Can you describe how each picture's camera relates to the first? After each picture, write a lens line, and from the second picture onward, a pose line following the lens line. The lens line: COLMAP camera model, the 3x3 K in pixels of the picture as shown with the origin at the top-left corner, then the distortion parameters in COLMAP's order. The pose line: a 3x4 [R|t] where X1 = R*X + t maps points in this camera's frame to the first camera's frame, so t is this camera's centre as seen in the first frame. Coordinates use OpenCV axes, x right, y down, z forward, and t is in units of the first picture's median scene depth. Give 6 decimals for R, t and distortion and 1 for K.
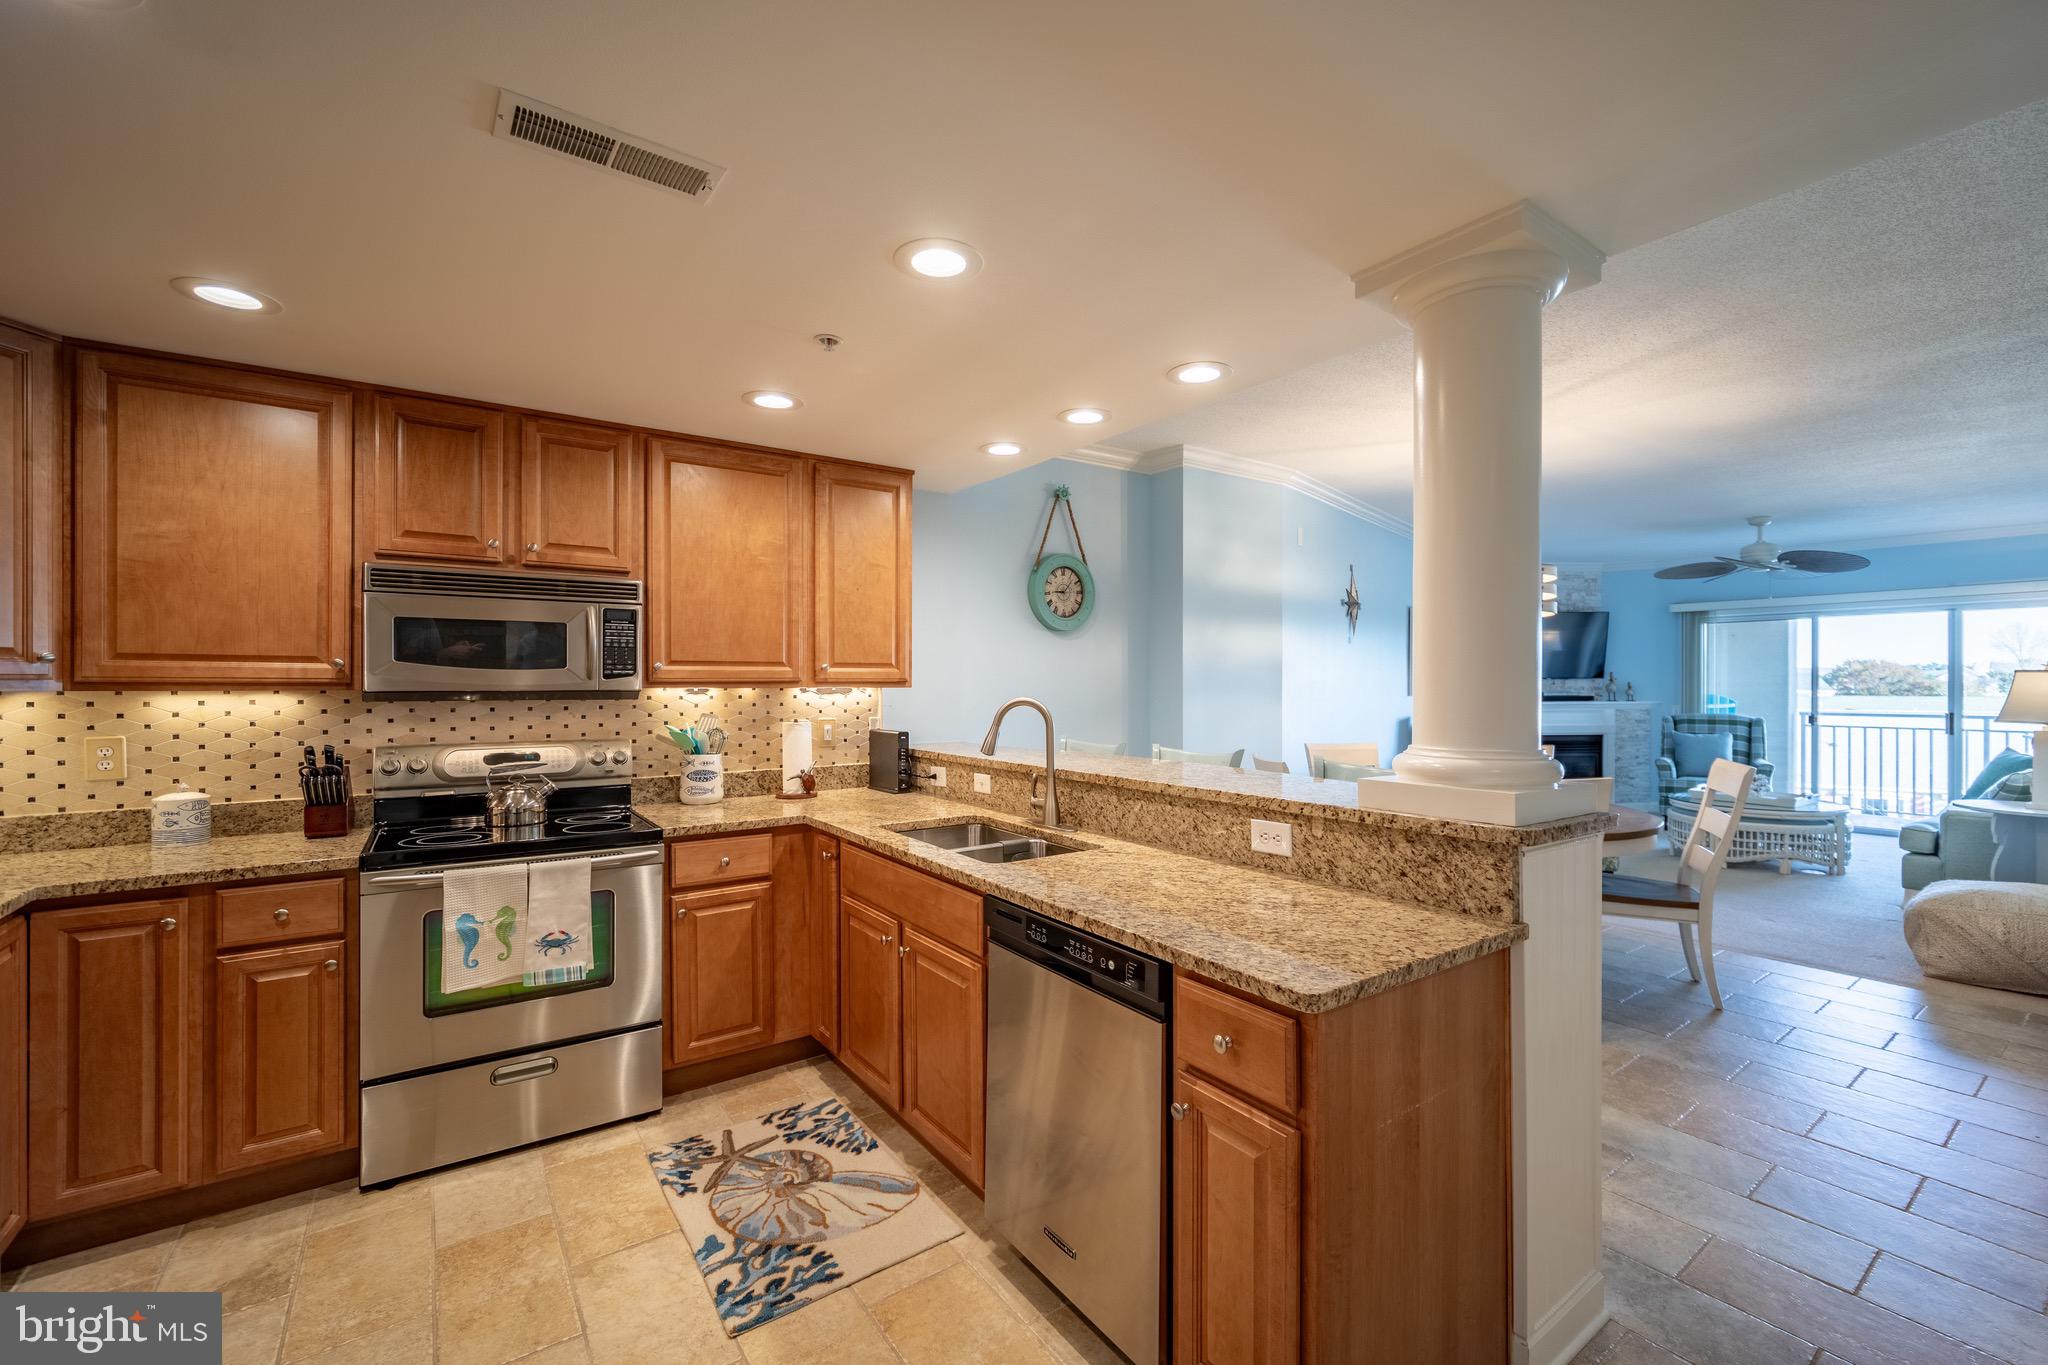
lens RADIAL K [[846.5, 0, 1039.4], [0, 846.5, 686.2], [0, 0, 1]] dist [-0.004723, 0.000911]
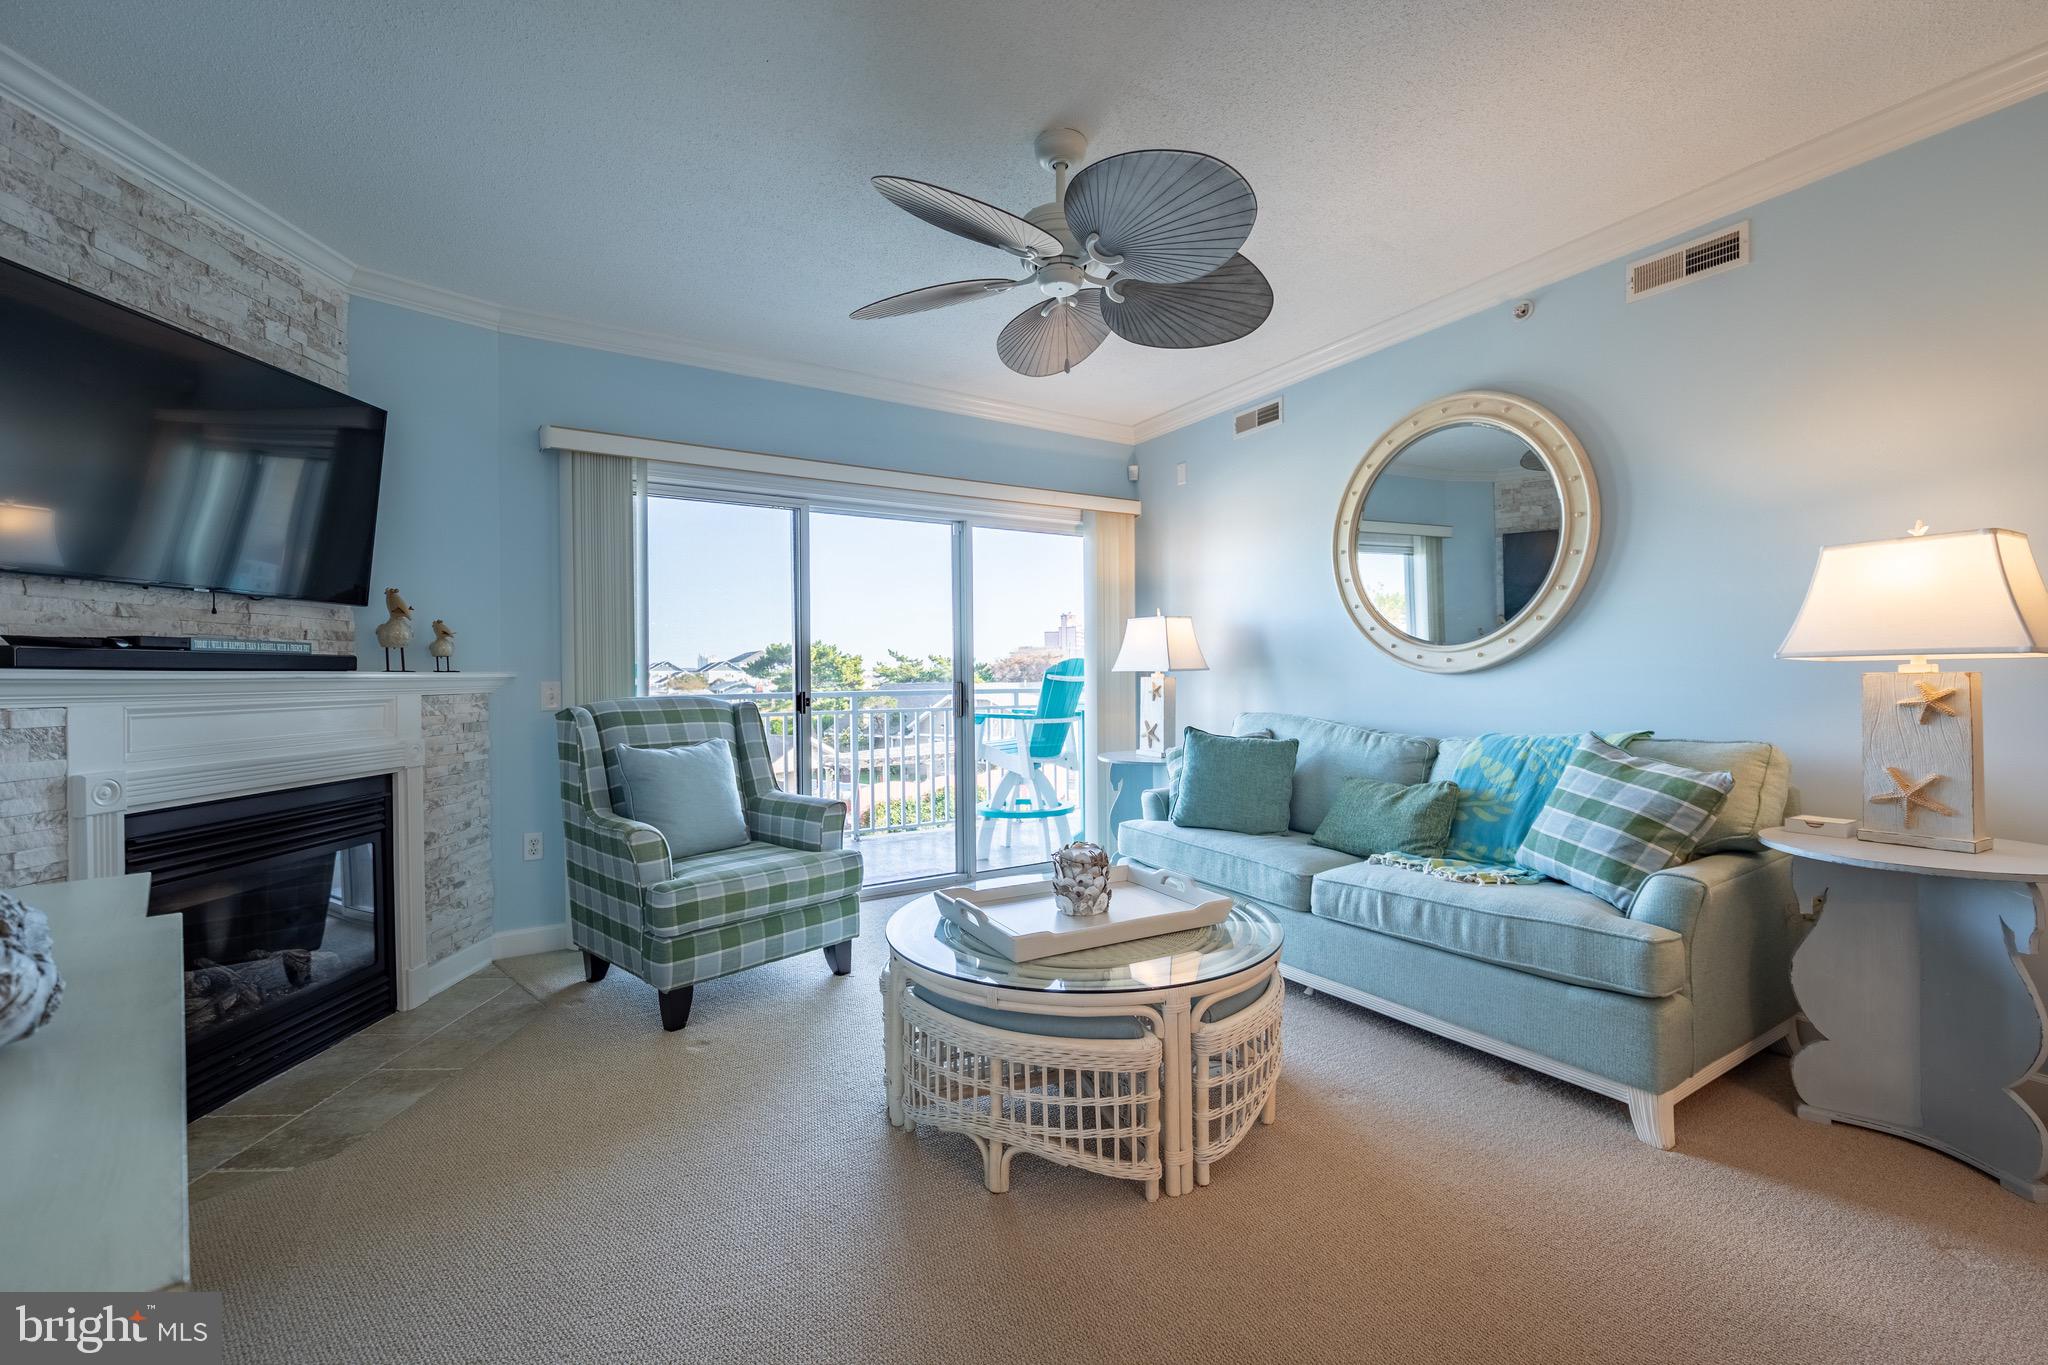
lens RADIAL K [[846.5, 0, 1026.5], [0, 846.5, 682.7], [0, 0, 1]] dist [-0.004723, 0.000911]
pose [[0.066671, -0.004410, 0.997765, 0.405698], [0.013994, 0.999896, 0.003484, 0.027971], [-0.997677, 0.013731, 0.066726, 0.833308]]
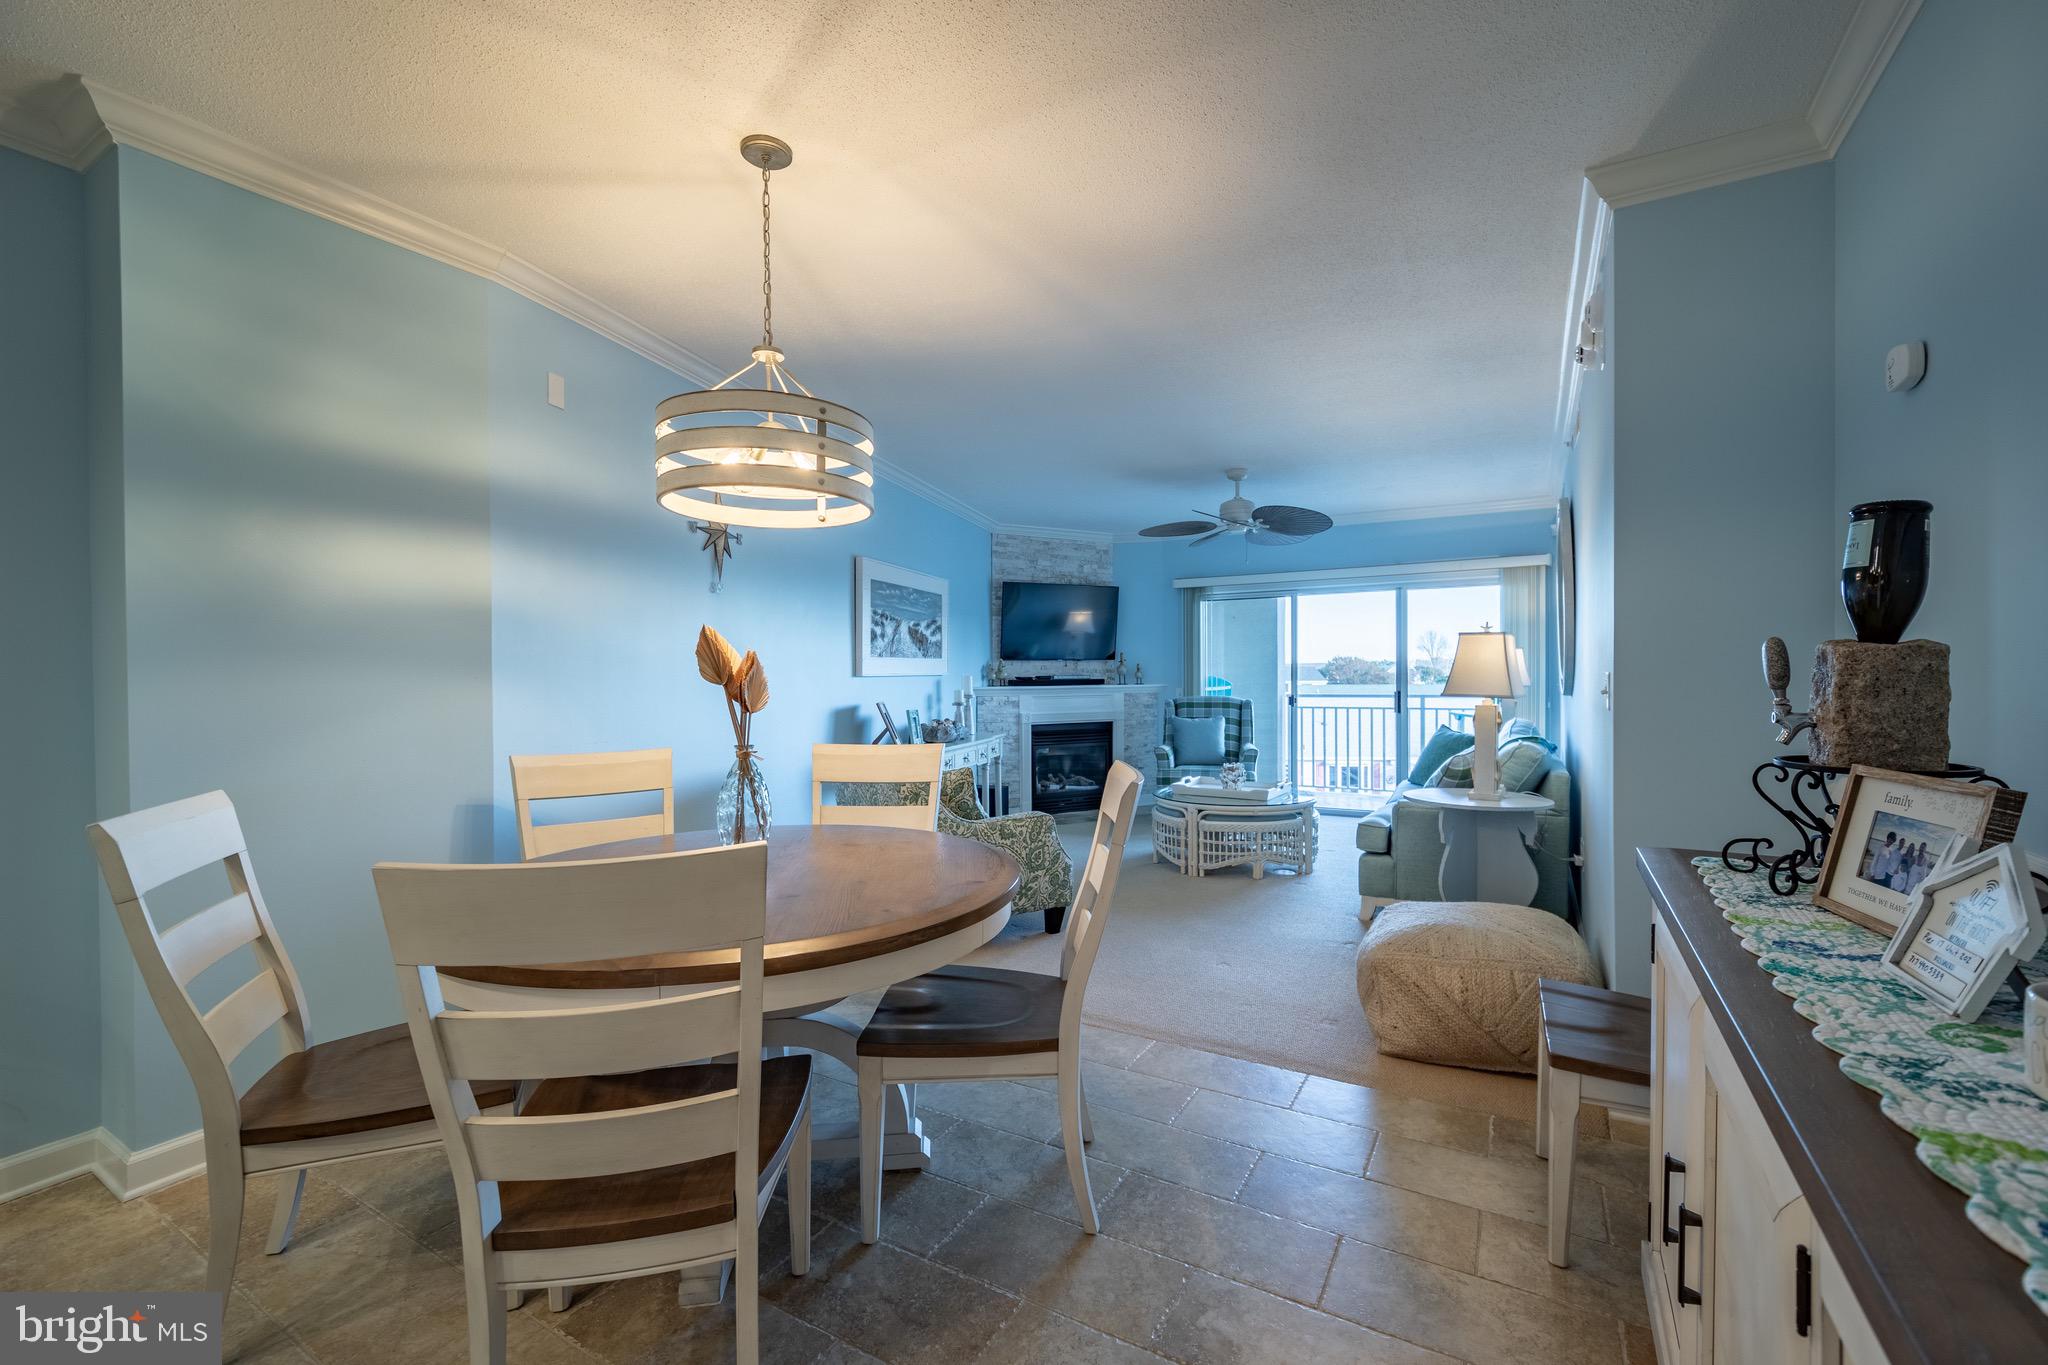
lens RADIAL K [[846.5, 0, 1029.1], [0, 846.5, 687.7], [0, 0, 1]] dist [-0.004723, 0.000911]
pose [[0.914558, -0.010075, 0.404328, 0.248687], [0.006905, 0.999933, 0.009298, 0.013727], [-0.404395, -0.005712, 0.914567, 0.235099]]
